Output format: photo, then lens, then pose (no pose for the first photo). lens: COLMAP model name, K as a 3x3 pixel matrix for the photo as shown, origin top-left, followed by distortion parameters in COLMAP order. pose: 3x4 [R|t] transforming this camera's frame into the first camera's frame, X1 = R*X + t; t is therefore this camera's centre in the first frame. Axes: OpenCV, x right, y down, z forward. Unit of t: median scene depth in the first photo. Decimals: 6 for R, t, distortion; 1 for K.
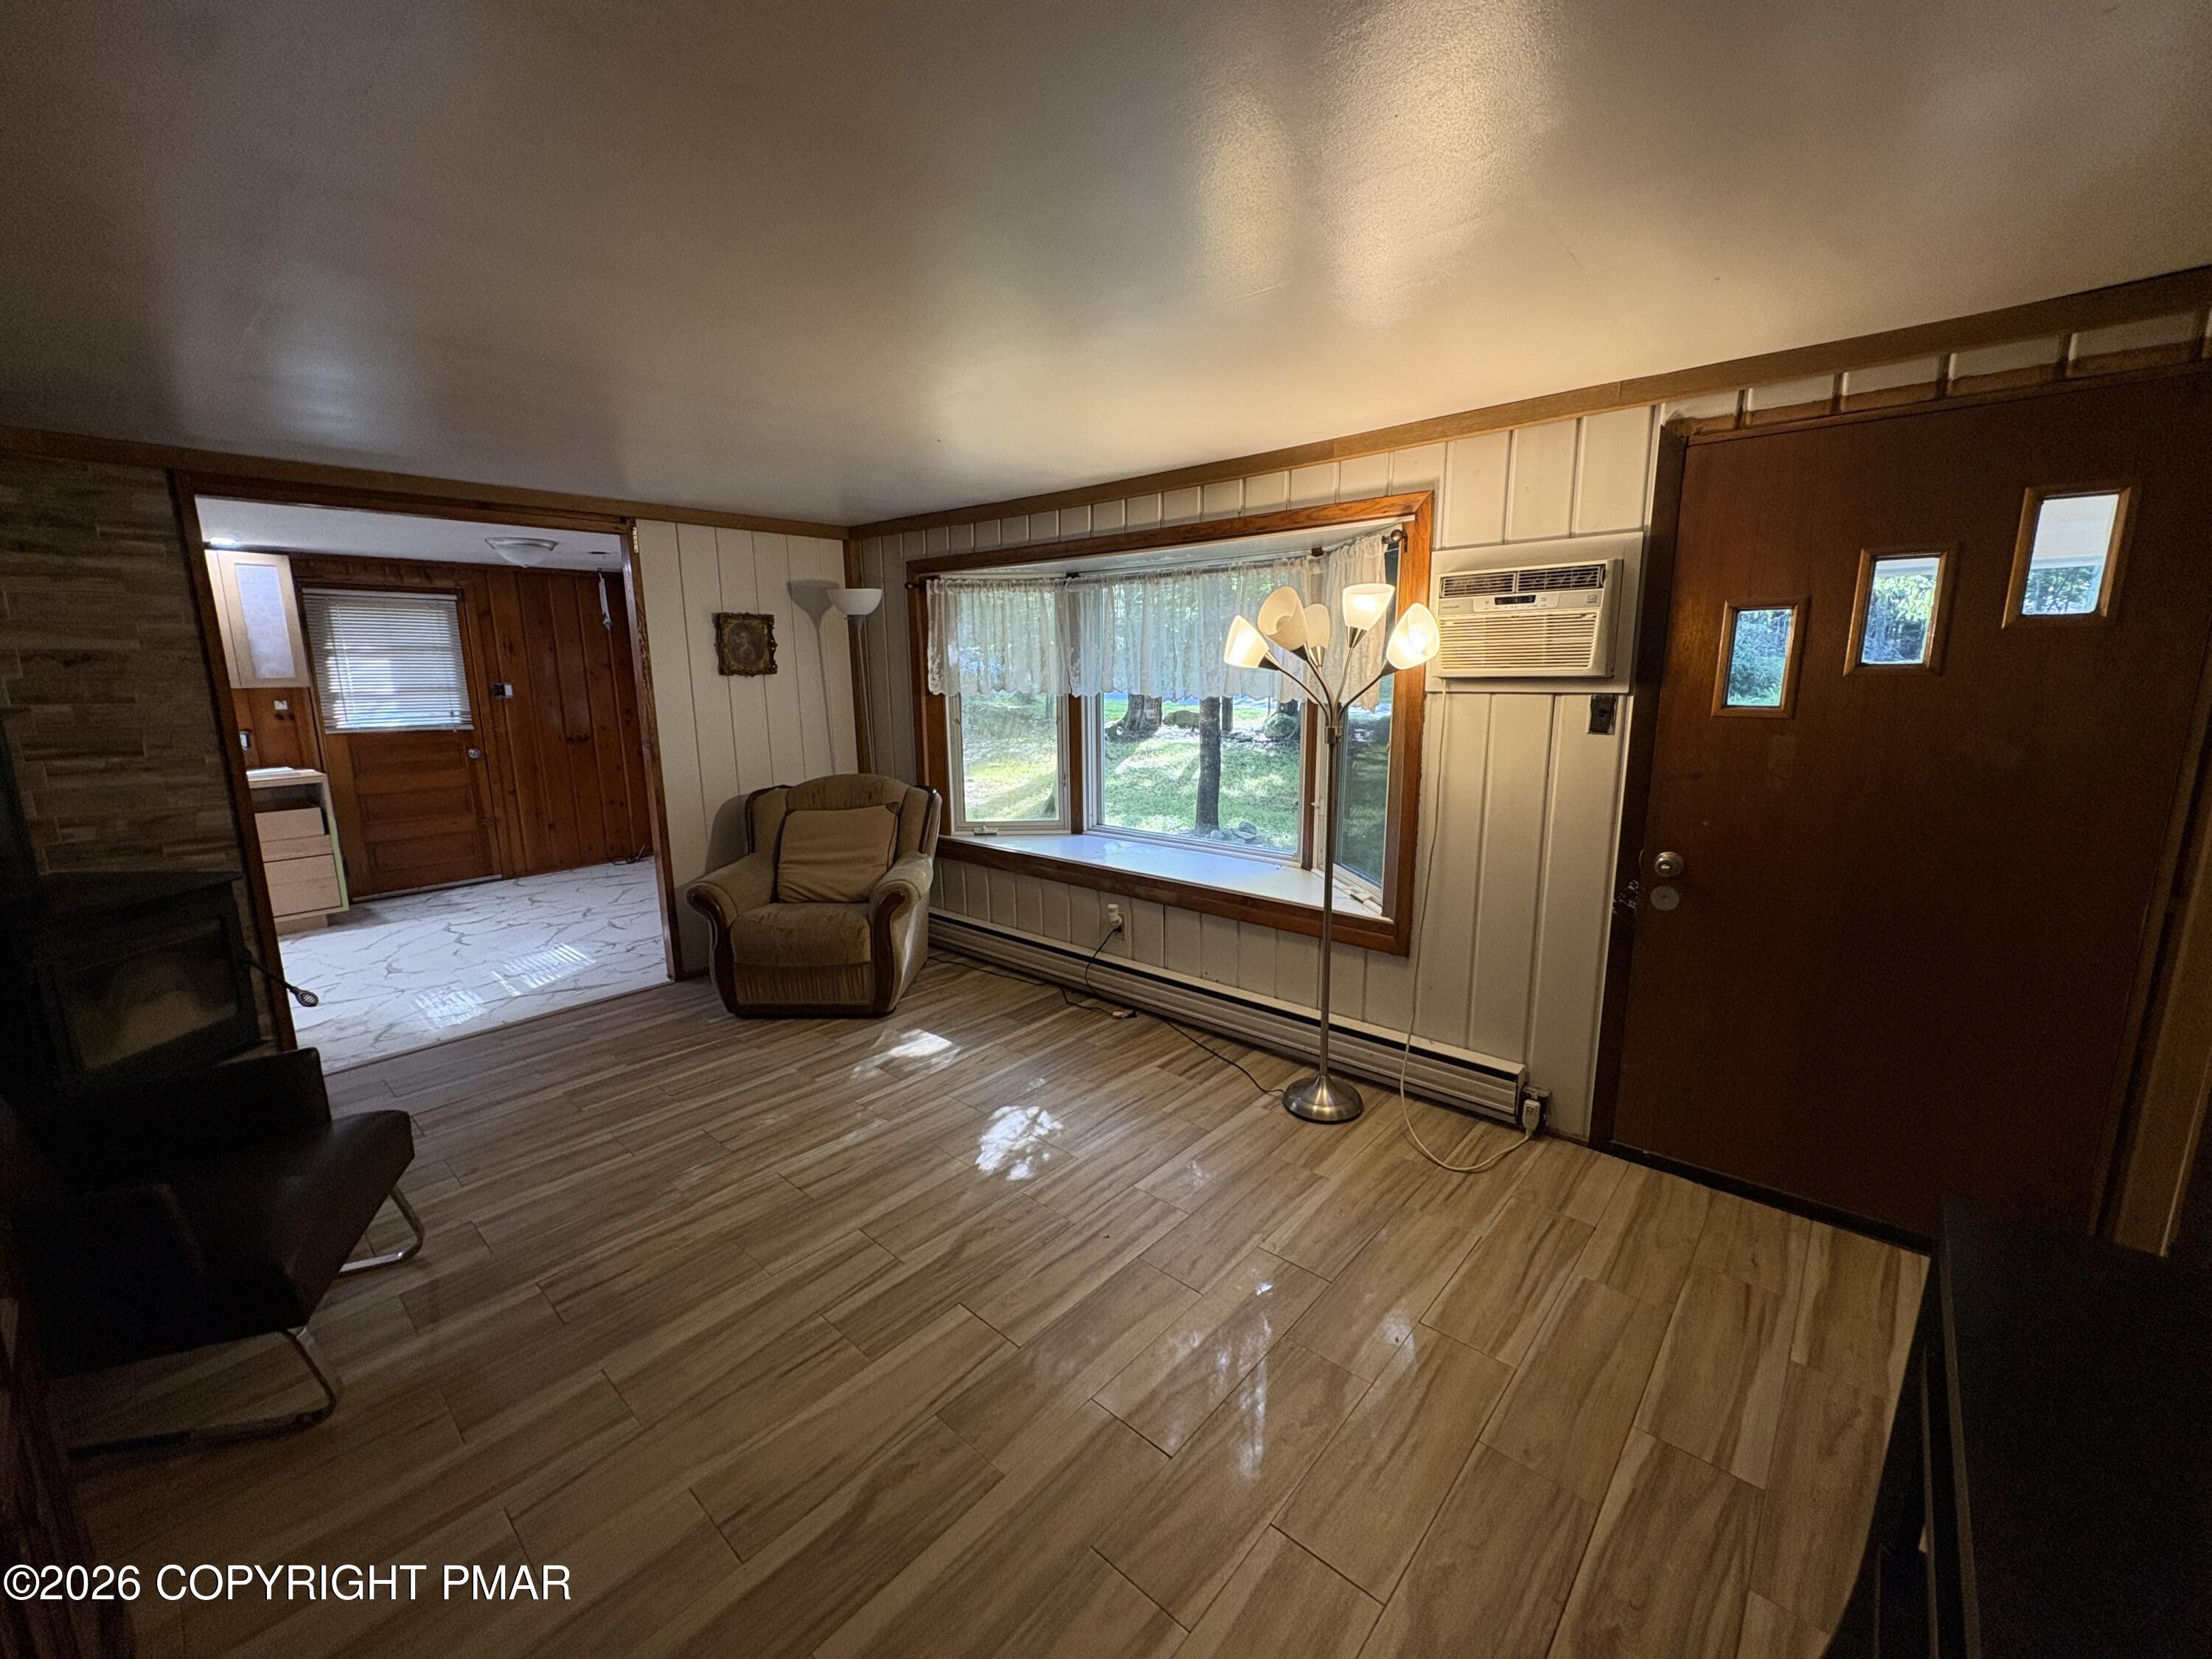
lens RADIAL K [[885.5, 0, 1104.1], [0, 885.5, 834.1], [0, 0, 1]] dist [-0.000009, -0.000042]
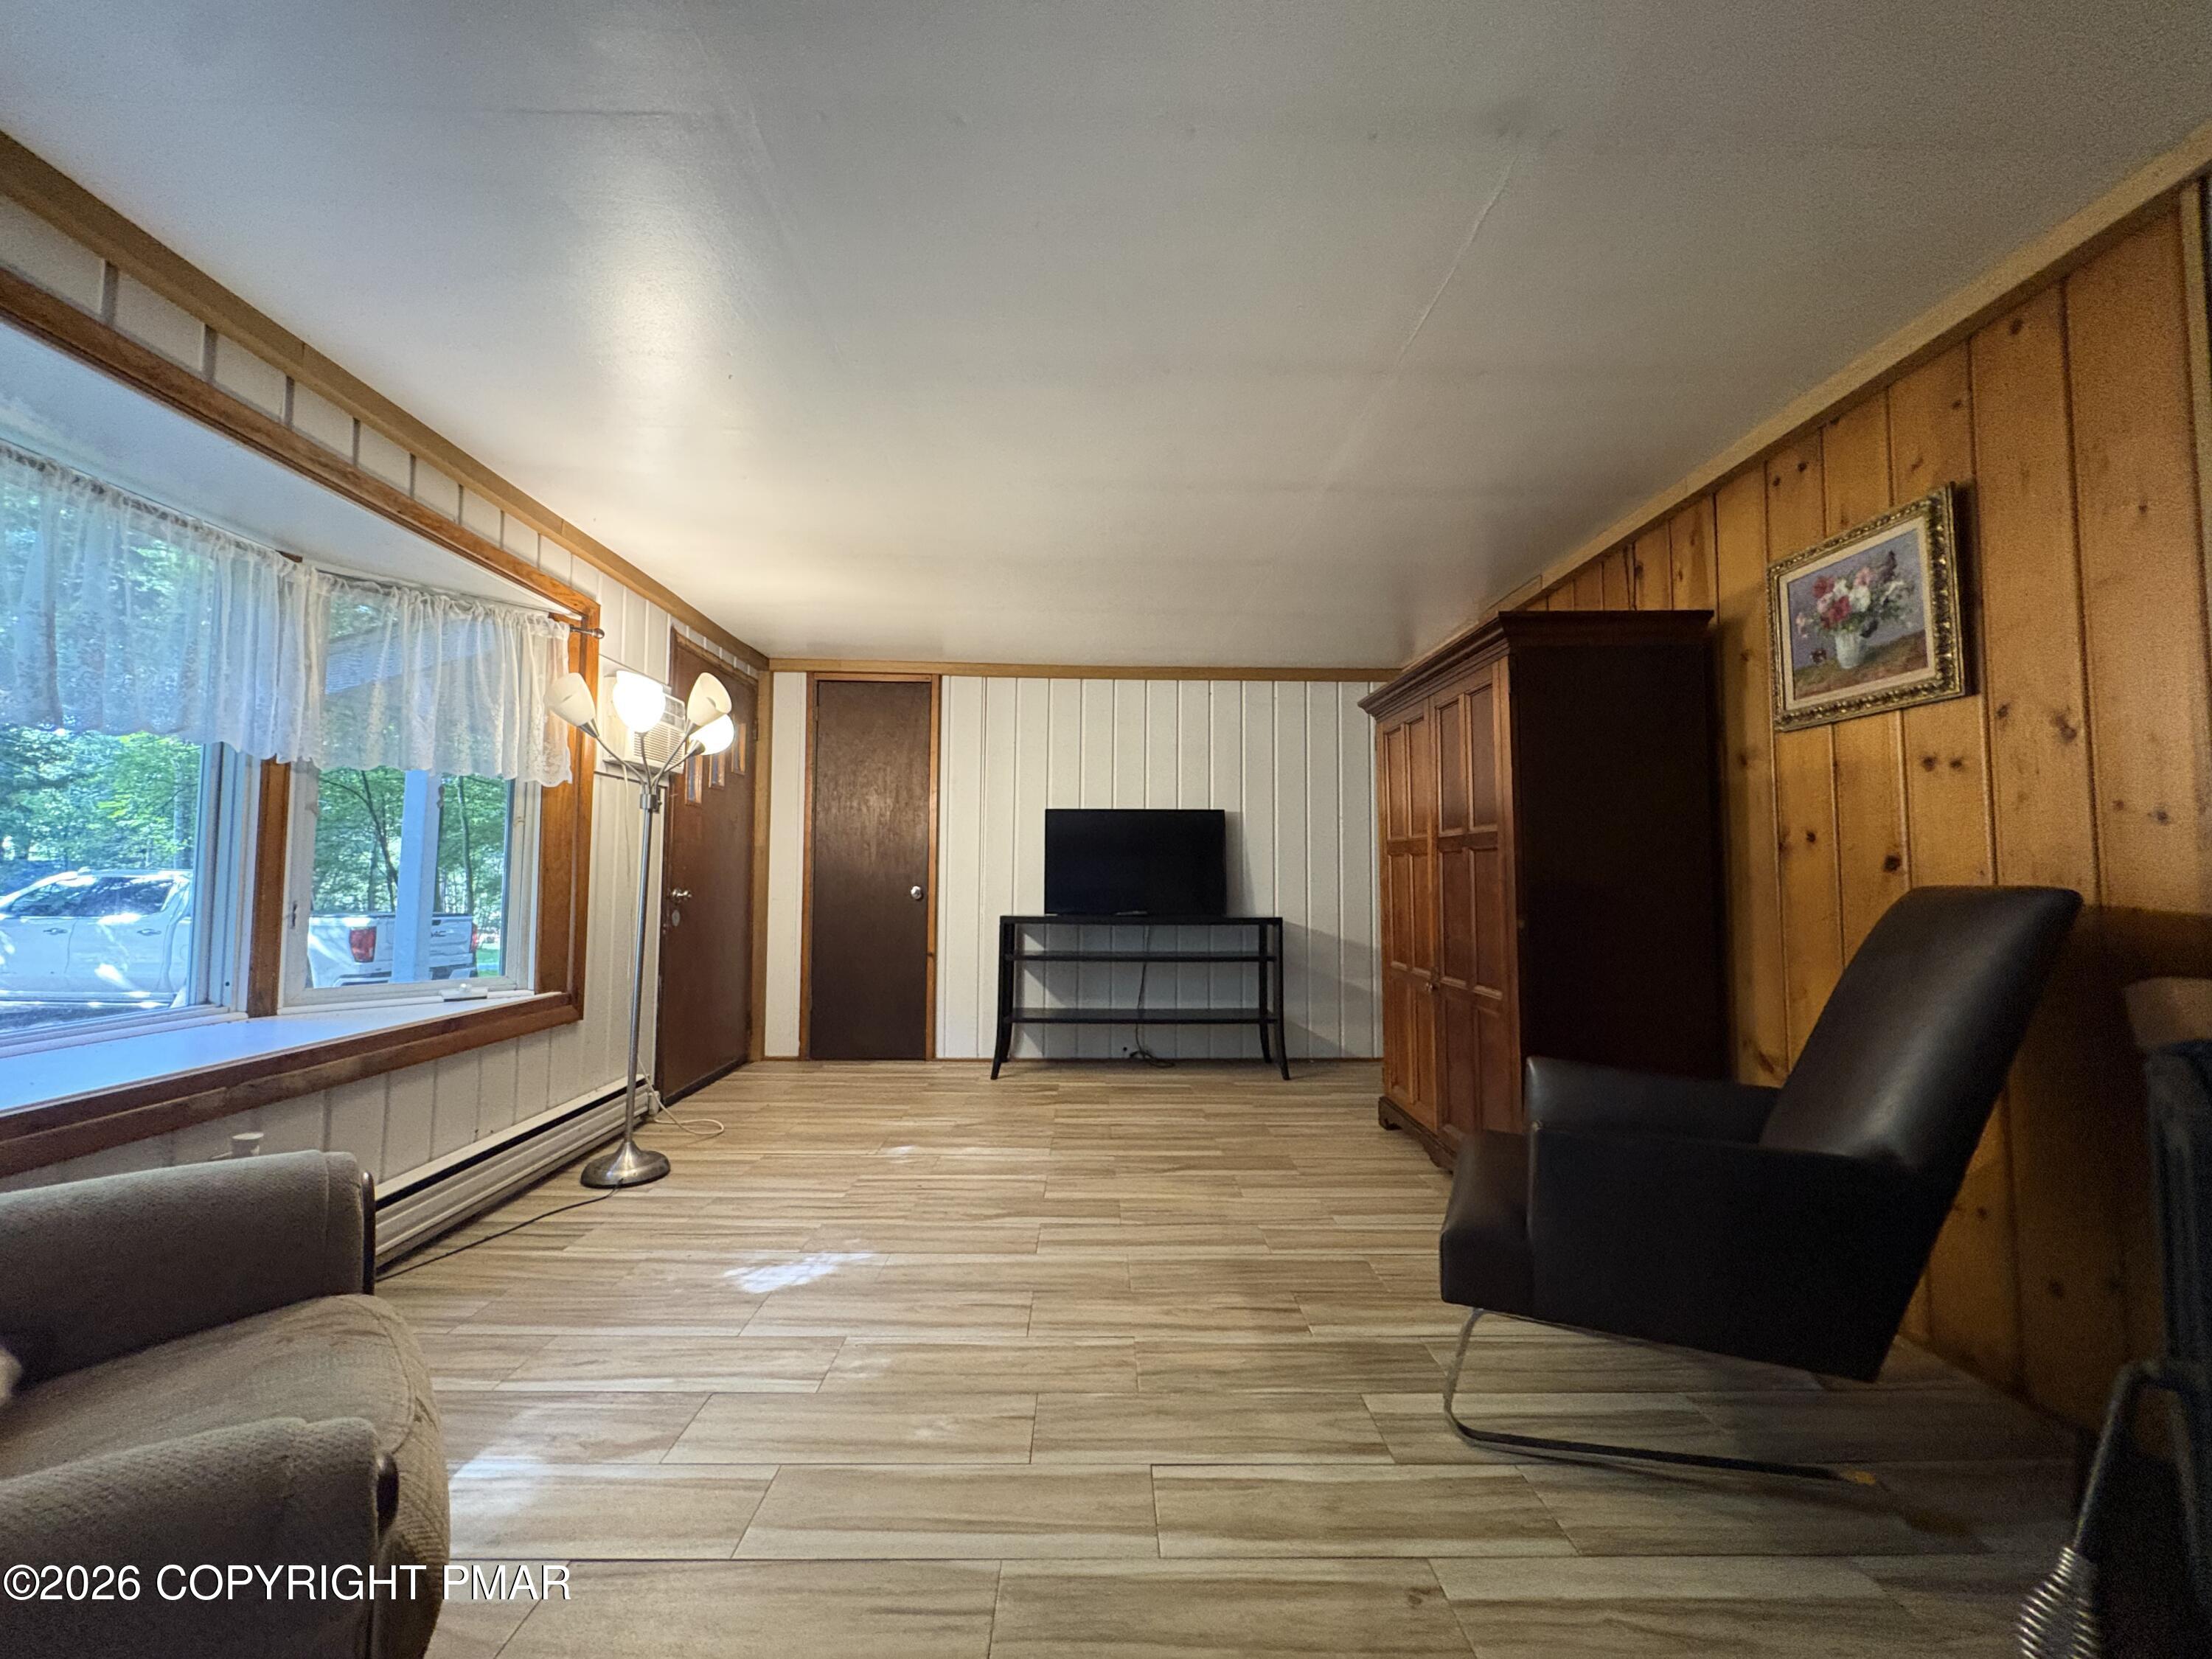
lens RADIAL K [[885.5, 0, 1101.7], [0, 885.5, 824.1], [0, 0, 1]] dist [-0.000009, -0.000042]
pose [[-0.671778, 0.046548, 0.739289, -0.930066], [0.138511, 0.988314, 0.063635, -0.077135], [-0.727688, 0.145149, -0.670375, 1.318561]]
